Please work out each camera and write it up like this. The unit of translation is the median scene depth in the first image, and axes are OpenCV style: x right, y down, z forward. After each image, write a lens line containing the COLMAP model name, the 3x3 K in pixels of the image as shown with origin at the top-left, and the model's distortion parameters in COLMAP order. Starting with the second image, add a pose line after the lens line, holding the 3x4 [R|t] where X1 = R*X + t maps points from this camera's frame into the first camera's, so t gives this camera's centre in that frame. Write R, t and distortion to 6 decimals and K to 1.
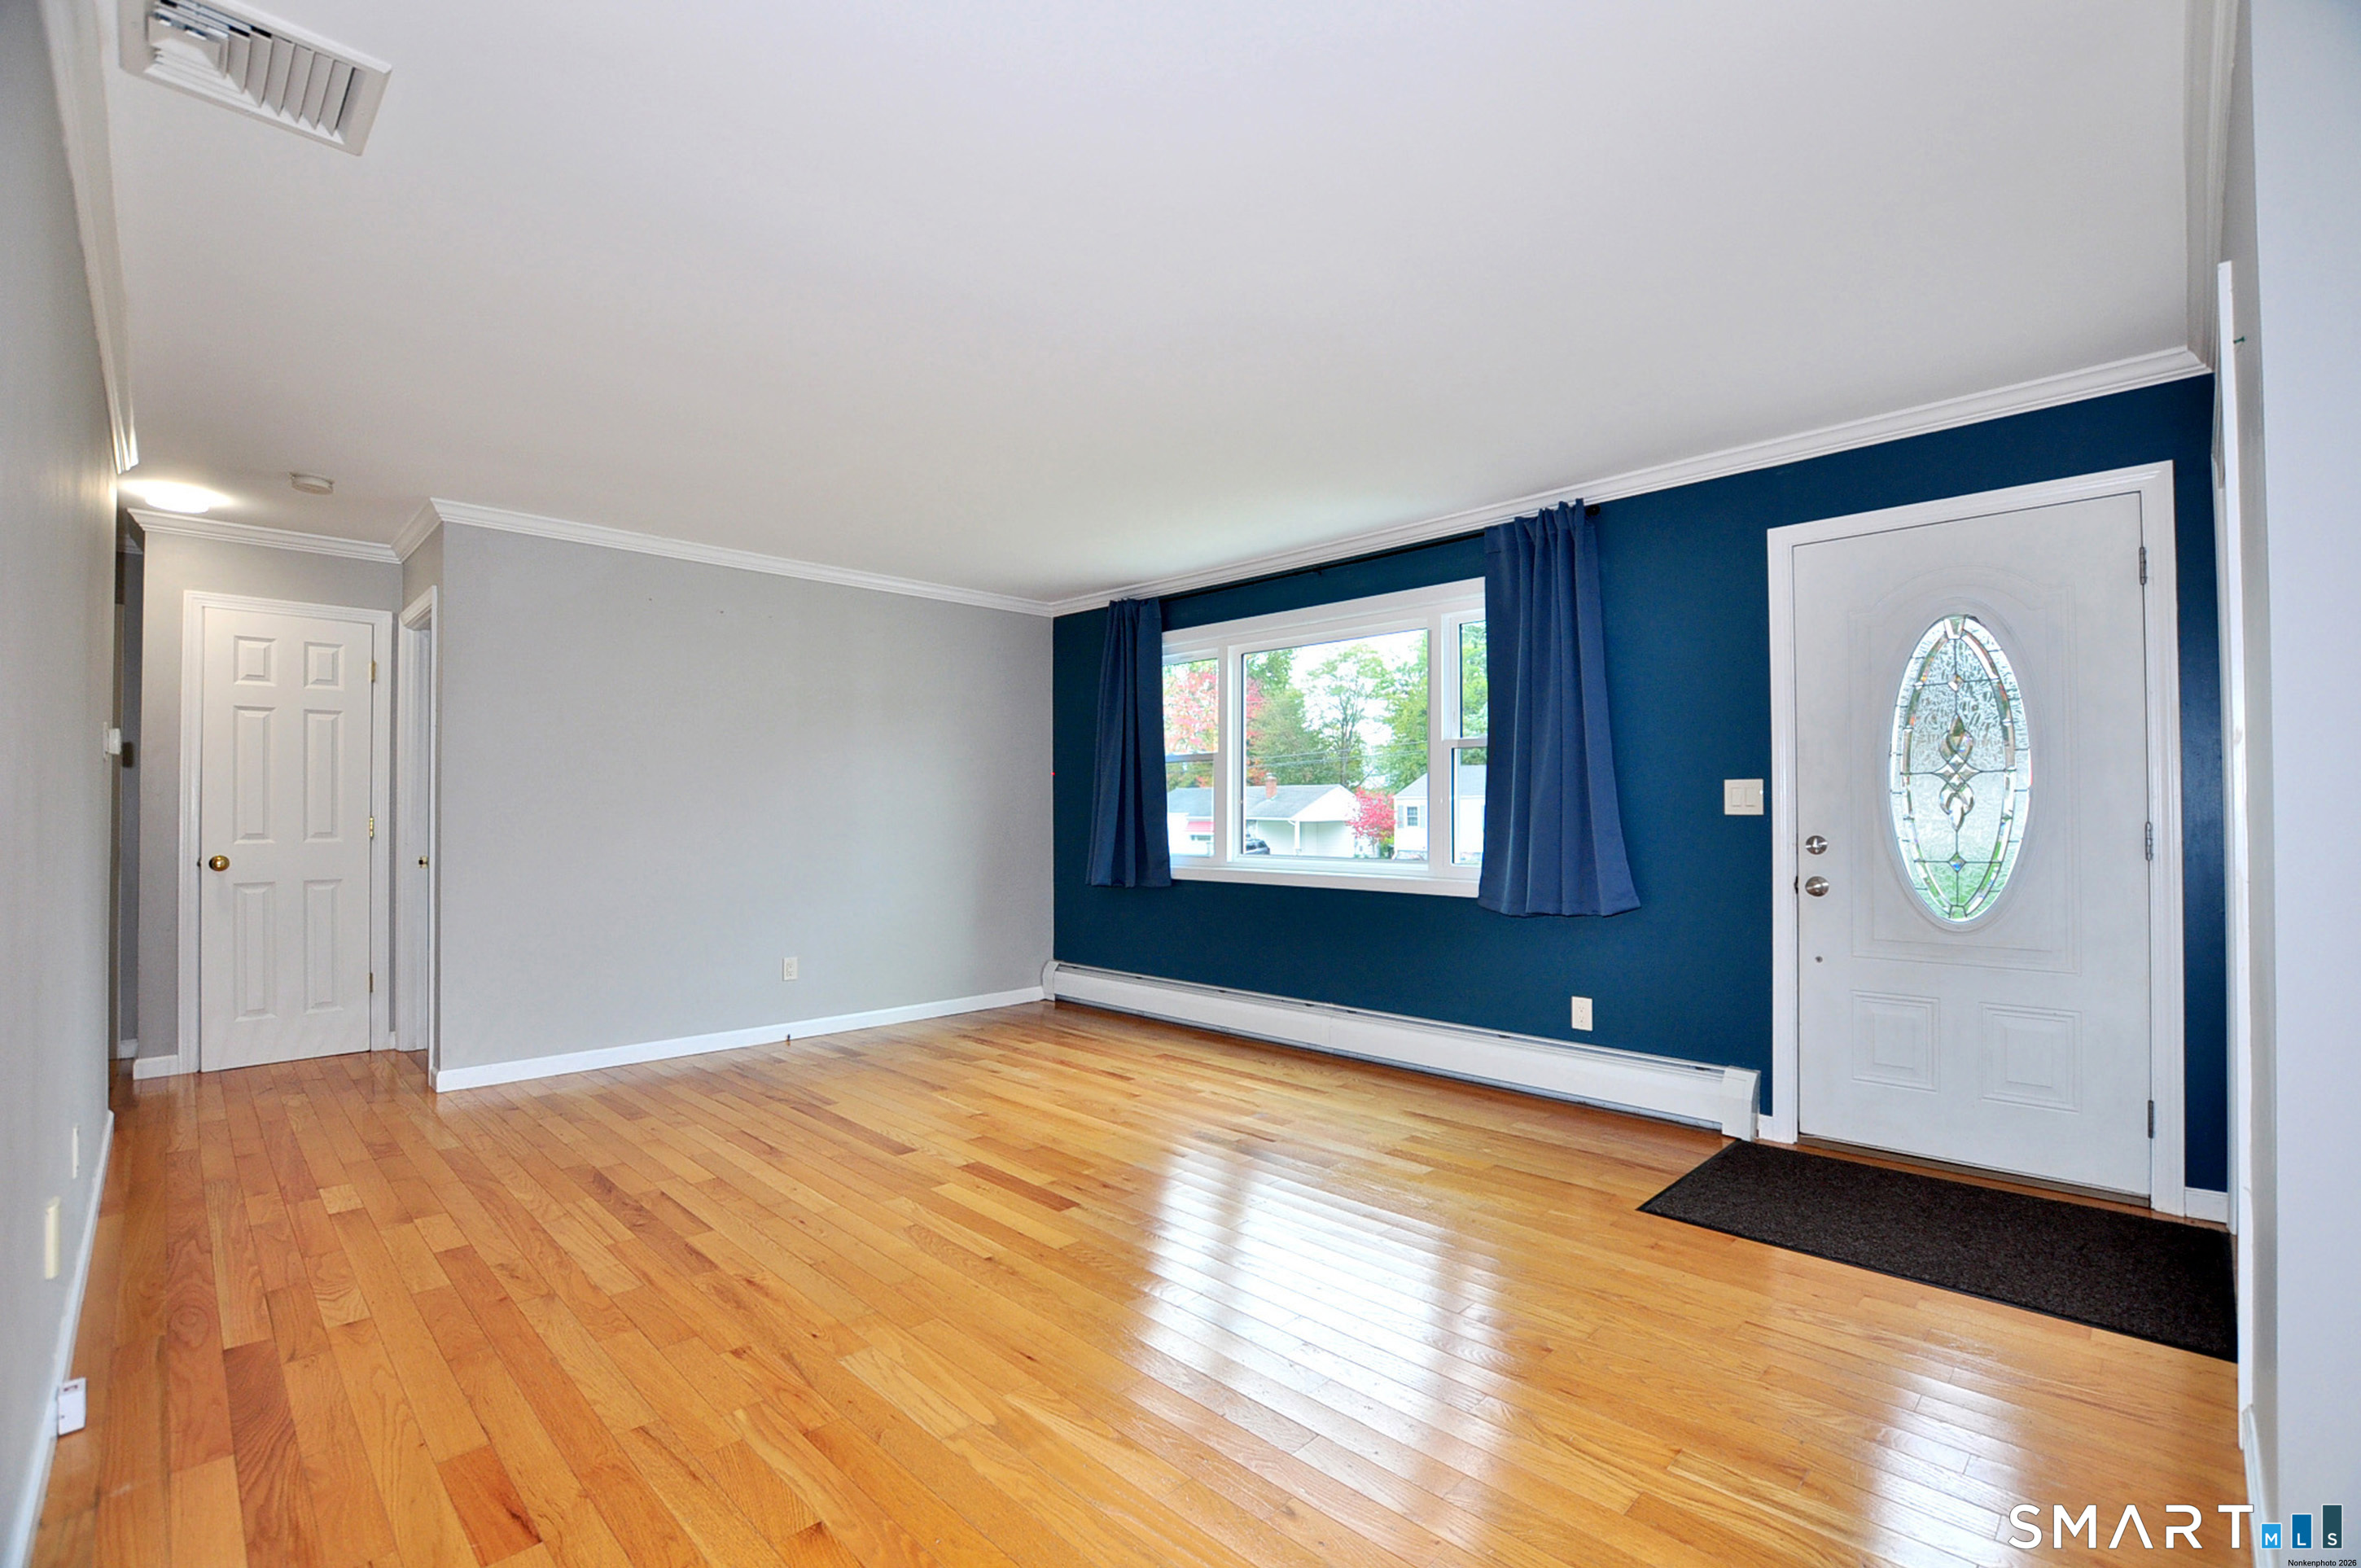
lens RADIAL K [[1047.4, 0, 1189.0], [0, 1047.4, 795.5], [0, 0, 1]] dist [-0.027109, 0.000114]
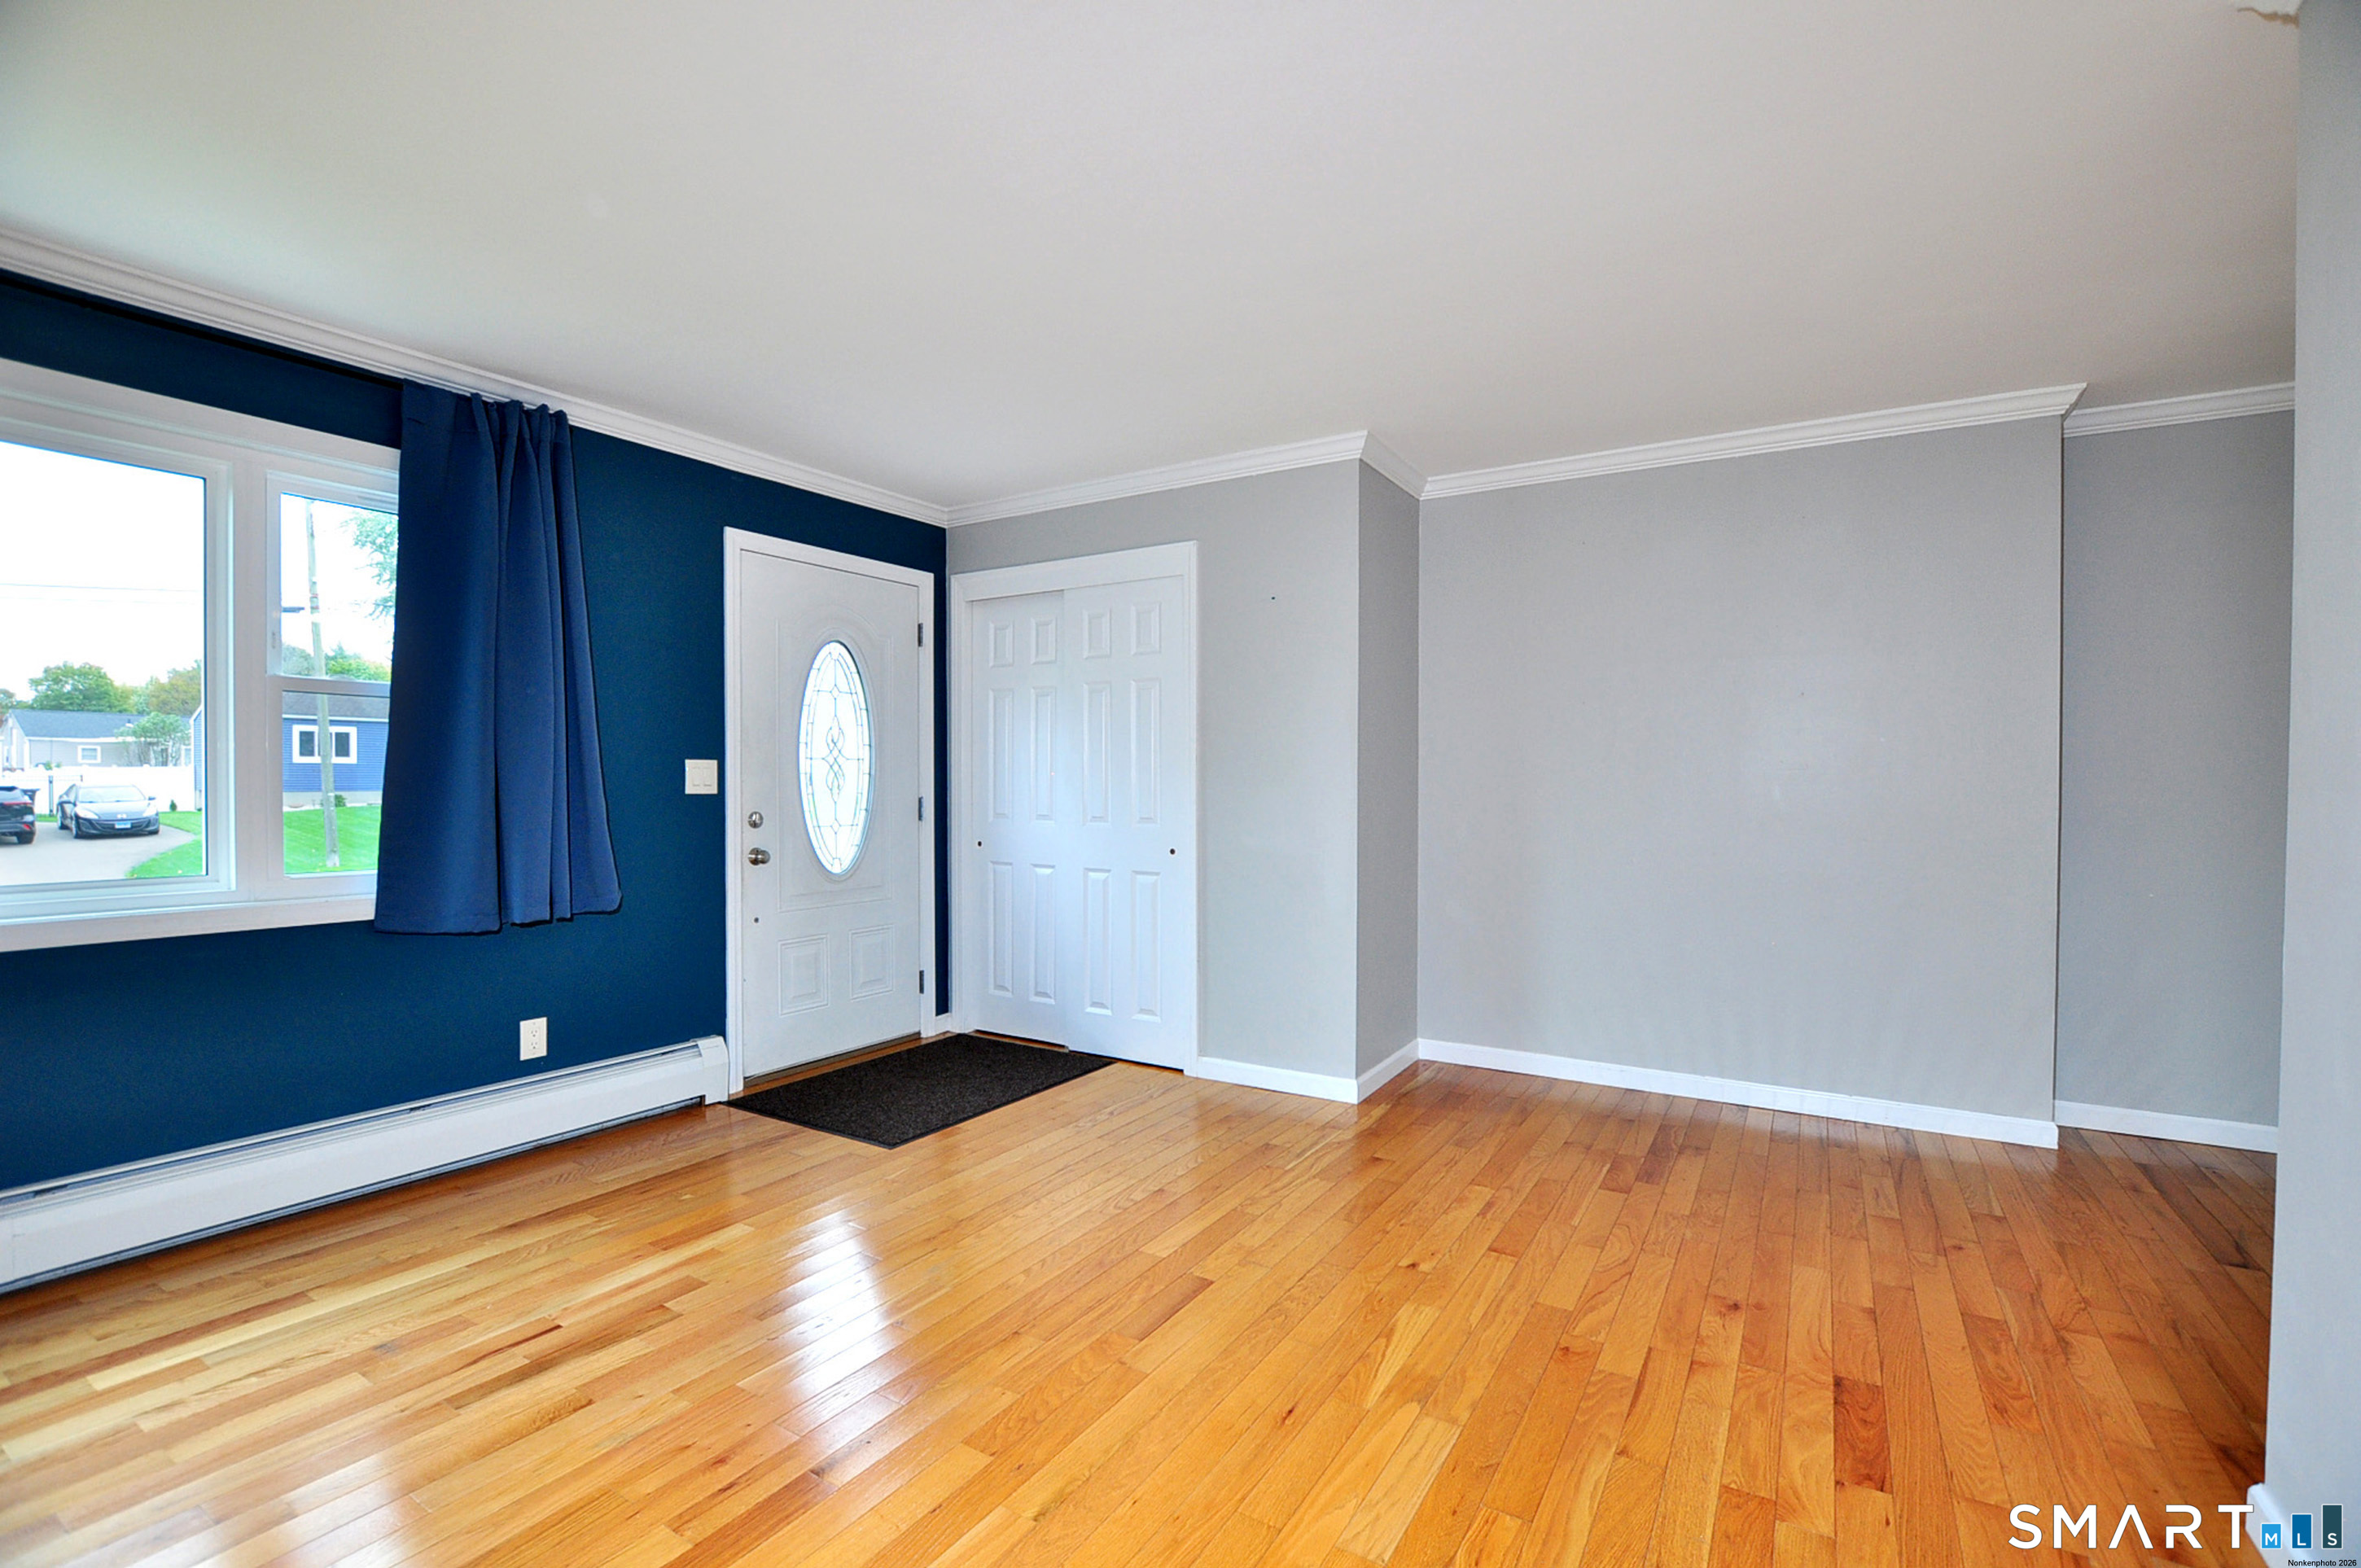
lens RADIAL K [[1047.4, 0, 1189.0], [0, 1047.4, 795.5], [0, 0, 1]] dist [-0.027109, 0.000114]
pose [[-0.235859, -0.012615, 0.971705, -0.595250], [-0.020587, 0.999756, 0.007982, 0.001837], [-0.971569, -0.018122, -0.236062, 0.779694]]
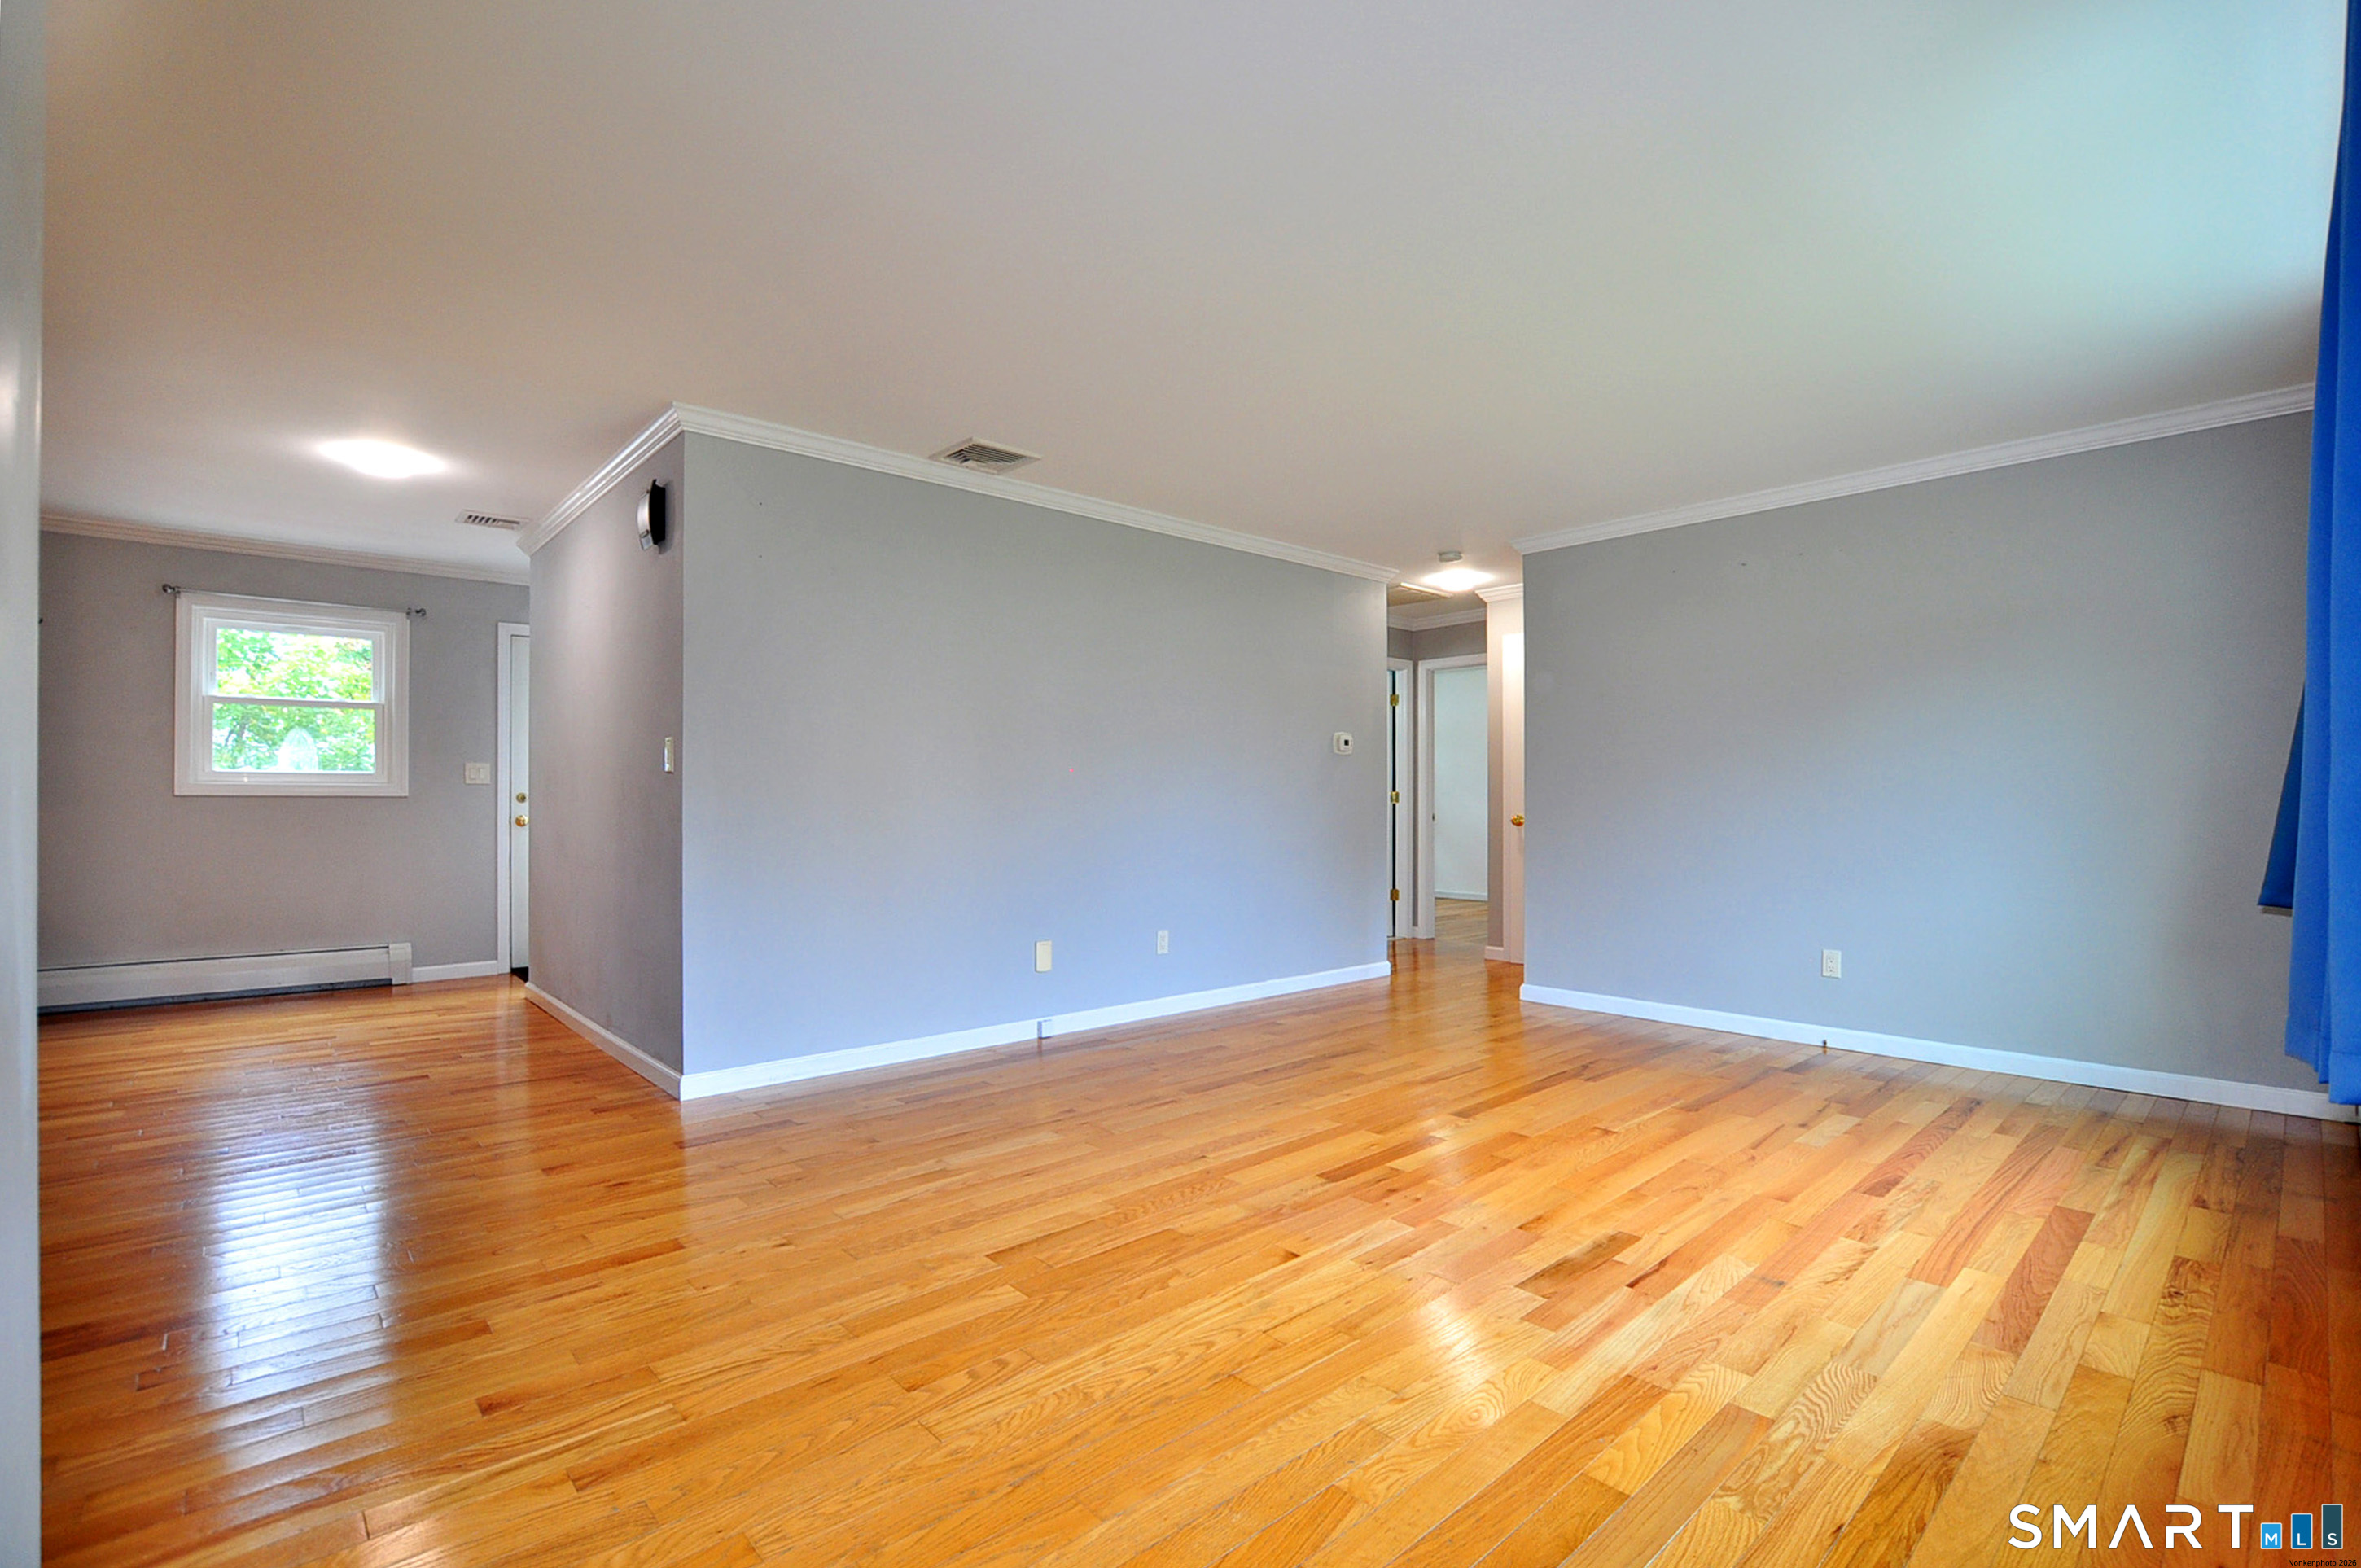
lens RADIAL K [[1047.4, 0, 1189.0], [0, 1047.4, 795.5], [0, 0, 1]] dist [-0.027109, 0.000114]
pose [[-0.051594, -0.003709, -0.998661, 0.709730], [0.018101, 0.999825, -0.004649, 0.035143], [0.998504, -0.018316, -0.051518, 0.768283]]
